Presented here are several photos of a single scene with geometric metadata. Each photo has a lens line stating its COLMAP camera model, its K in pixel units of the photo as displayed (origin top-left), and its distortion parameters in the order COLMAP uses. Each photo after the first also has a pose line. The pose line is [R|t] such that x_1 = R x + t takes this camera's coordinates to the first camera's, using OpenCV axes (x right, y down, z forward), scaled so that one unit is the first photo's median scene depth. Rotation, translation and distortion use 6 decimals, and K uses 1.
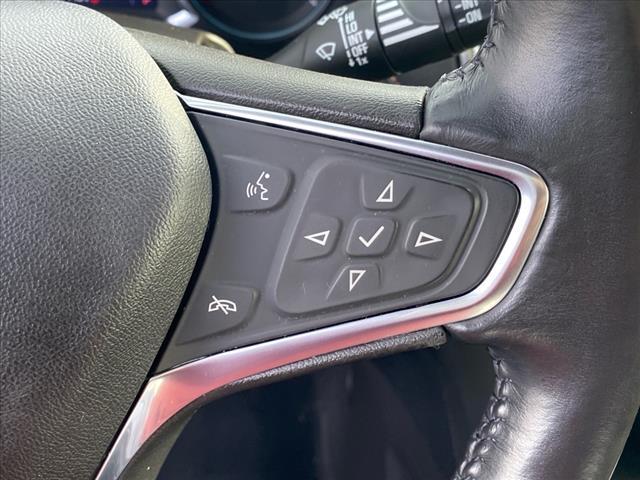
lens RADIAL K [[707.3, 0, 322.3], [0, 707.3, 242.6], [0, 0, 1]] dist [0.029777, 0.000000]
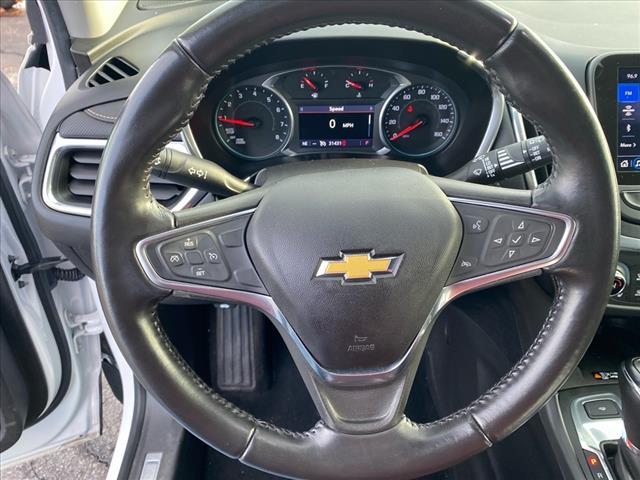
lens RADIAL K [[476.6, 0, 338.0], [0, 476.6, 245.5], [0, 0, 1]] dist [0.007275, -0.012743]
pose [[0.993886, -0.039758, -0.103009, -0.483850], [0.036290, 0.998717, -0.035323, 0.061343], [0.104281, 0.031369, 0.994053, -1.140367]]
